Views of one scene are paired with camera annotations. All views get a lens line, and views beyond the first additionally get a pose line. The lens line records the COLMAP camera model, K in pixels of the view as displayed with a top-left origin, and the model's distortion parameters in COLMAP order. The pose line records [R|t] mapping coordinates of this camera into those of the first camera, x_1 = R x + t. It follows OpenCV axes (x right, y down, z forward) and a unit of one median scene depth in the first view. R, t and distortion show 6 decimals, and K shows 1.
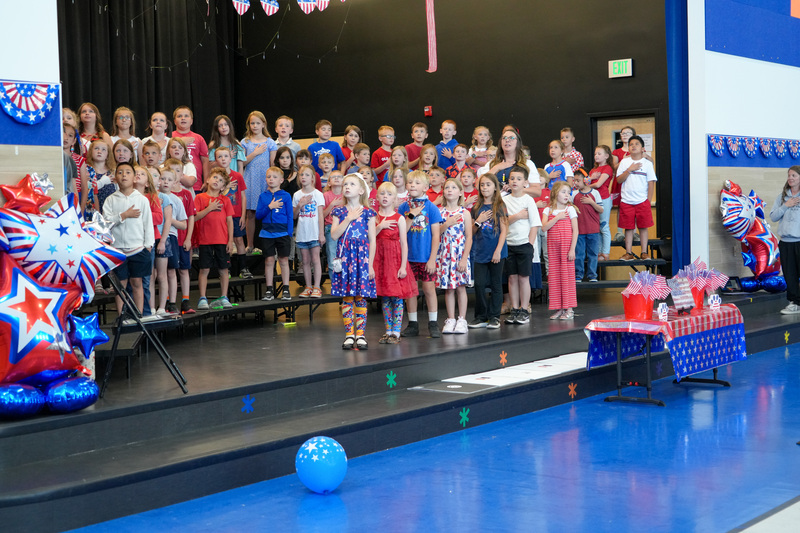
lens RADIAL K [[1253.9, 0, 400.0], [0, 1253.9, 266.5], [0, 0, 1]] dist [0.004518, -0.016571]
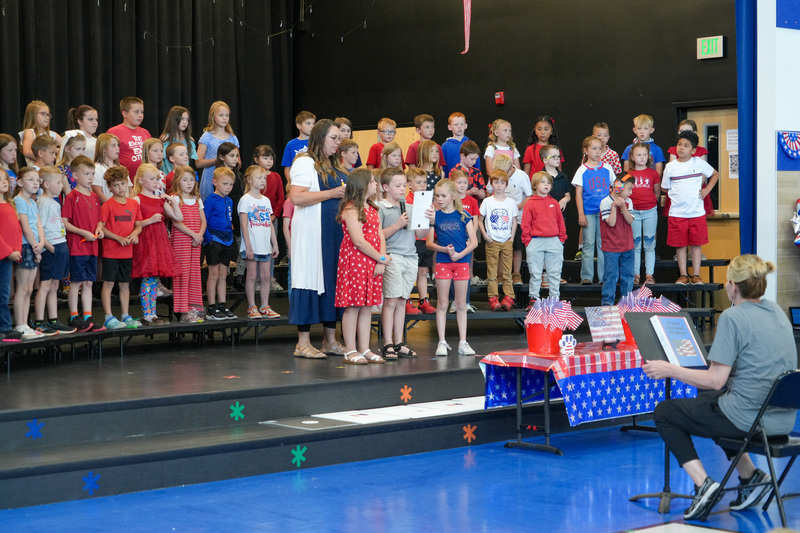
lens RADIAL K [[1610.5, 0, 400.0], [0, 1610.5, 266.5], [0, 0, 1]] dist [-0.005446, 0.170289]
pose [[0.982757, 0.020528, -0.183757, 0.228152], [-0.022433, 0.999714, -0.008291, -0.004393], [0.183535, 0.012270, 0.982937, -0.076904]]
